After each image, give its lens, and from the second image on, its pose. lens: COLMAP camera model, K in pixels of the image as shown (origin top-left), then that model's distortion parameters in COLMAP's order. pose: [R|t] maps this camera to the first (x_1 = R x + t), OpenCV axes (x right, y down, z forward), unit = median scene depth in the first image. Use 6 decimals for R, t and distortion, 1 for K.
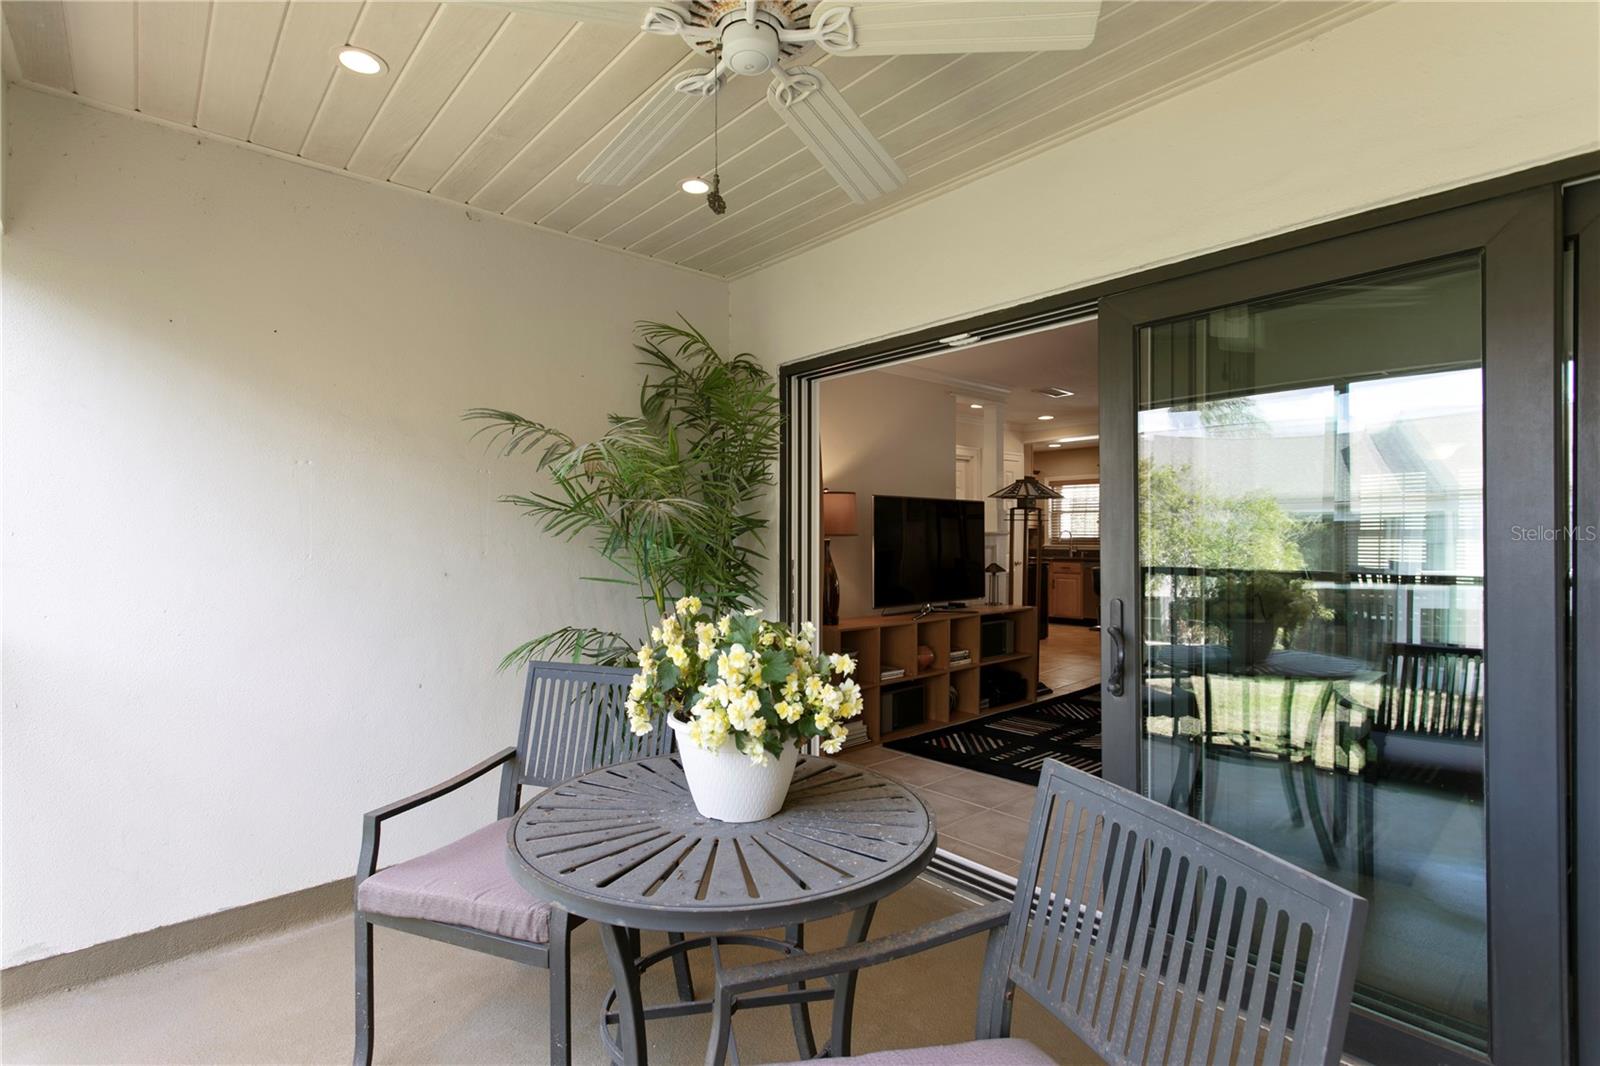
lens RADIAL K [[765.6, 0, 780.2], [0, 765.6, 533.5], [0, 0, 1]] dist [0.004837, 0.001398]
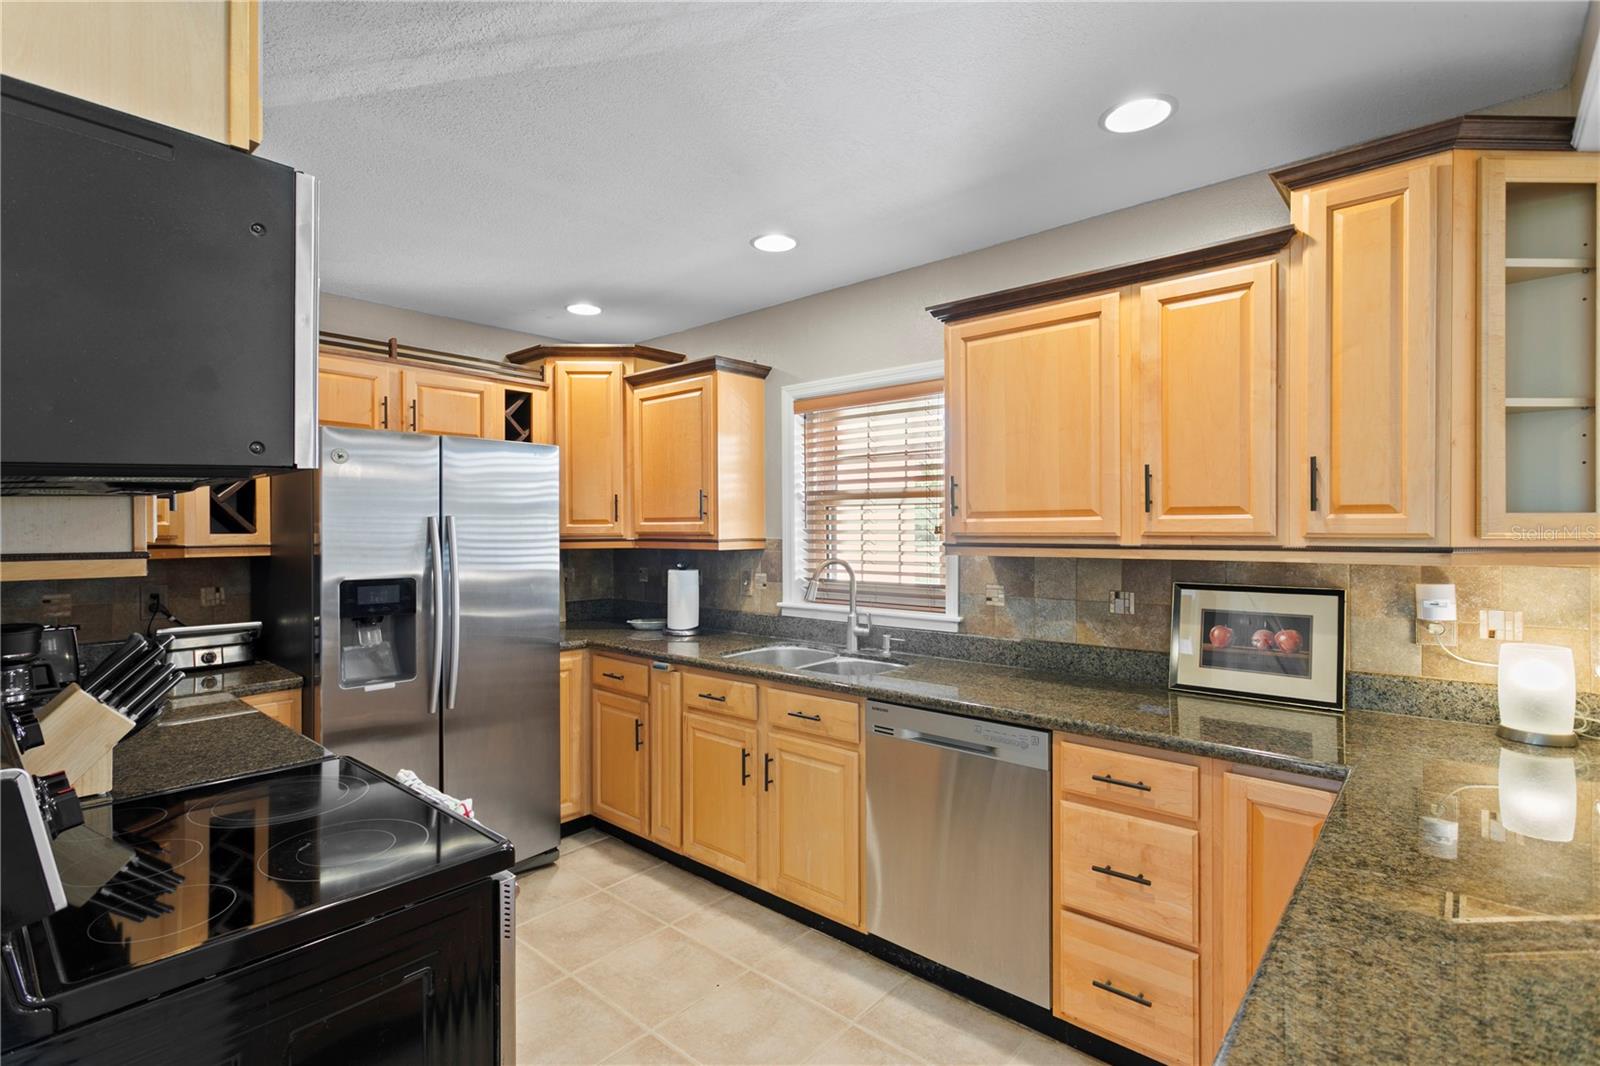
lens RADIAL K [[755.2, 0, 776.3], [0, 755.2, 532.5], [0, 0, 1]] dist [0.000041, 0.000526]
pose [[0.993798, -0.002733, 0.111163, 0.576995], [0.002231, 0.999987, 0.004641, -0.028613], [-0.111174, -0.004364, 0.993791, 1.296601]]
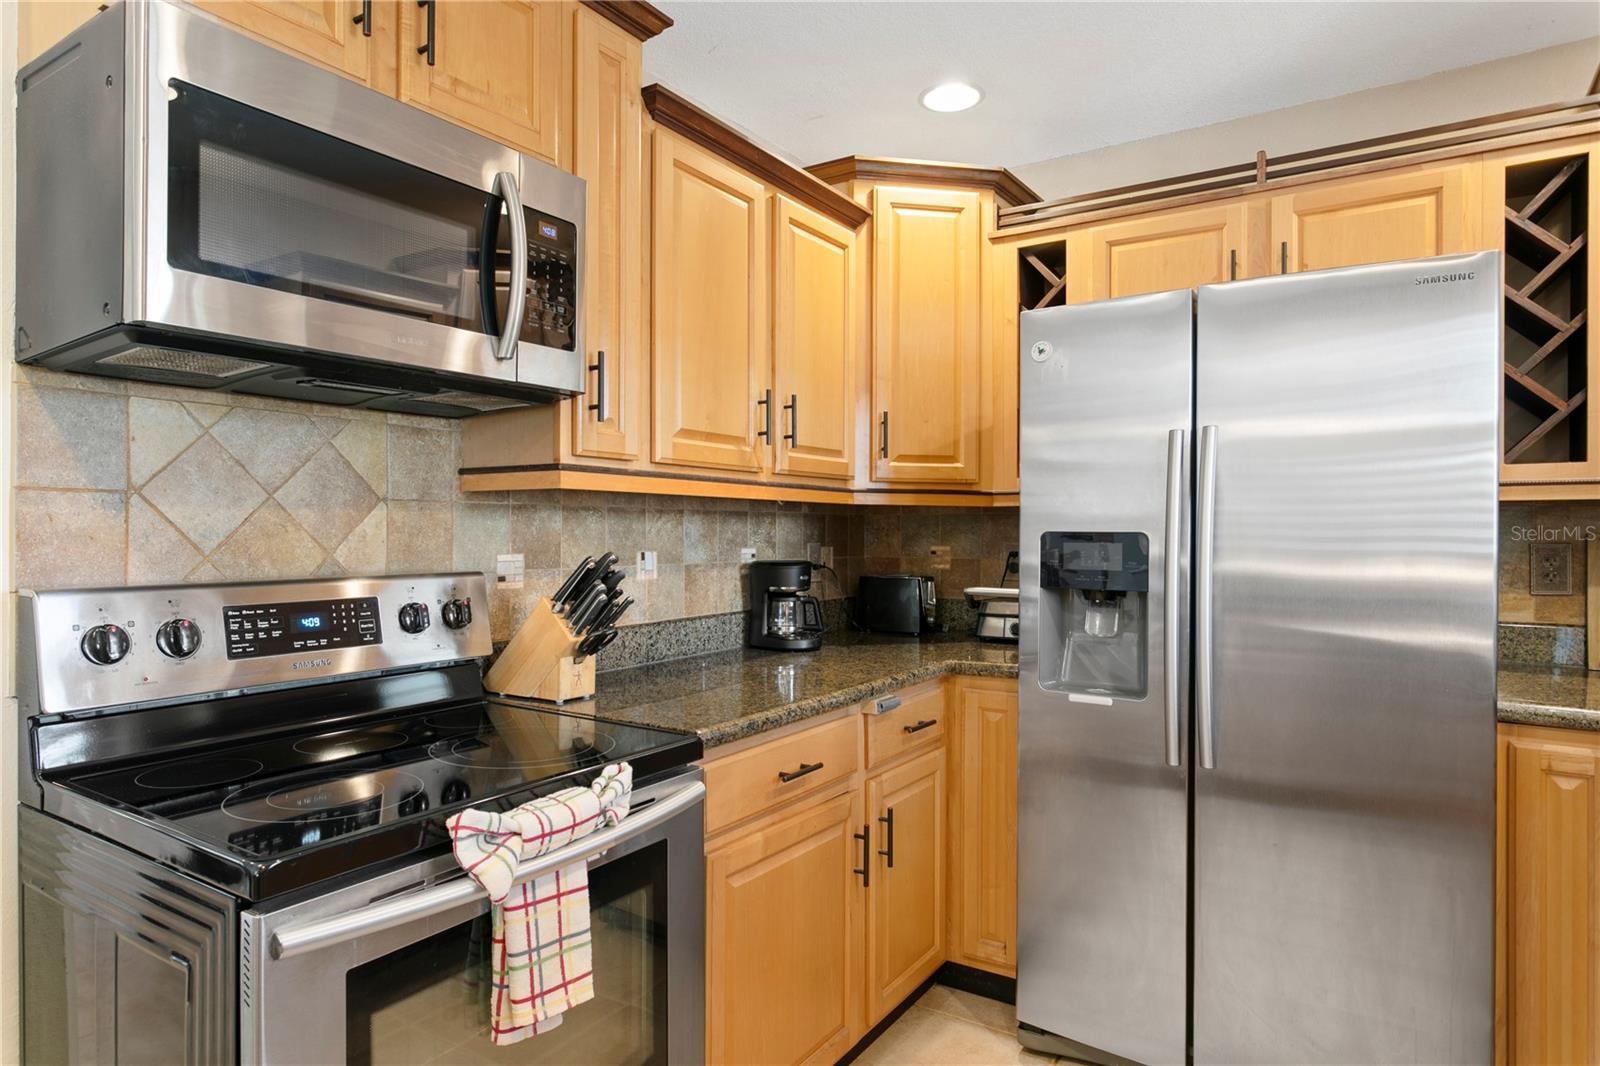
lens RADIAL K [[945.2, 0, 774.5], [0, 945.2, 531.2], [0, 0, 1]] dist [-0.003125, 0.004898]
pose [[0.252129, 0.003618, -0.967687, 0.709456], [-0.002125, 0.999993, 0.003185, -0.001419], [0.967691, 0.001253, 0.252135, 1.552312]]
